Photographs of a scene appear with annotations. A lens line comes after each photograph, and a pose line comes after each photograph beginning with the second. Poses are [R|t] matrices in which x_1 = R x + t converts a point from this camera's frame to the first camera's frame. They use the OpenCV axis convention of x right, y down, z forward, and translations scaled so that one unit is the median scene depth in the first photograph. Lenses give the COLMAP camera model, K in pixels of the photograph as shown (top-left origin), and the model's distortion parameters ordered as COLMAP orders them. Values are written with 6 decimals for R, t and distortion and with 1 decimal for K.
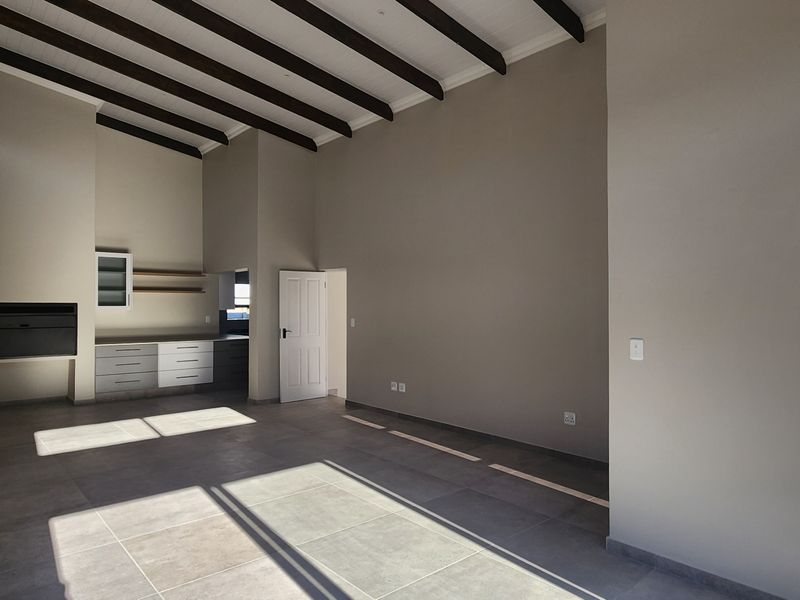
lens RADIAL K [[529.9, 0, 407.4], [0, 529.9, 297.1], [0, 0, 1]] dist [0.000326, 0.000807]
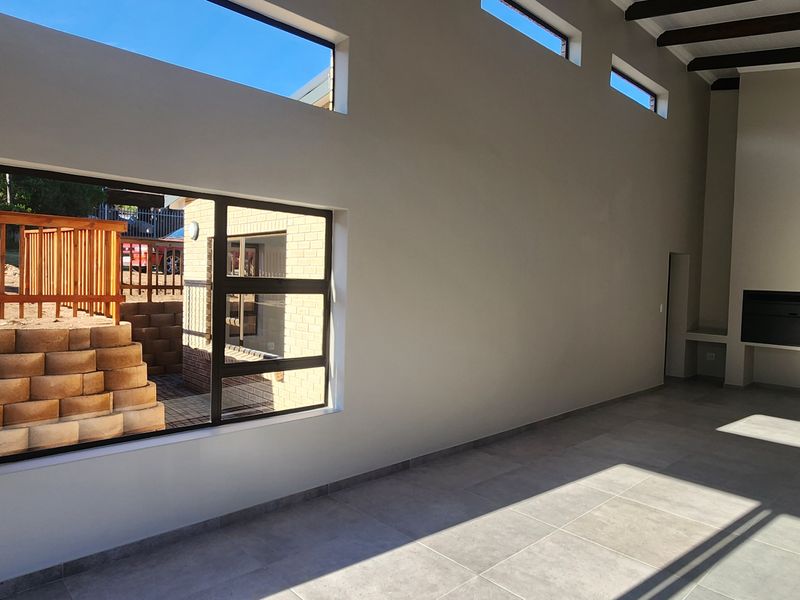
lens RADIAL K [[529.9, 0, 406.7], [0, 529.9, 296.4], [0, 0, 1]] dist [0.000326, 0.000807]
pose [[0.042584, 0.036574, -0.998423, 0.244985], [-0.018318, 0.999190, 0.035821, -0.003255], [0.998925, 0.016764, 0.043219, 0.205295]]
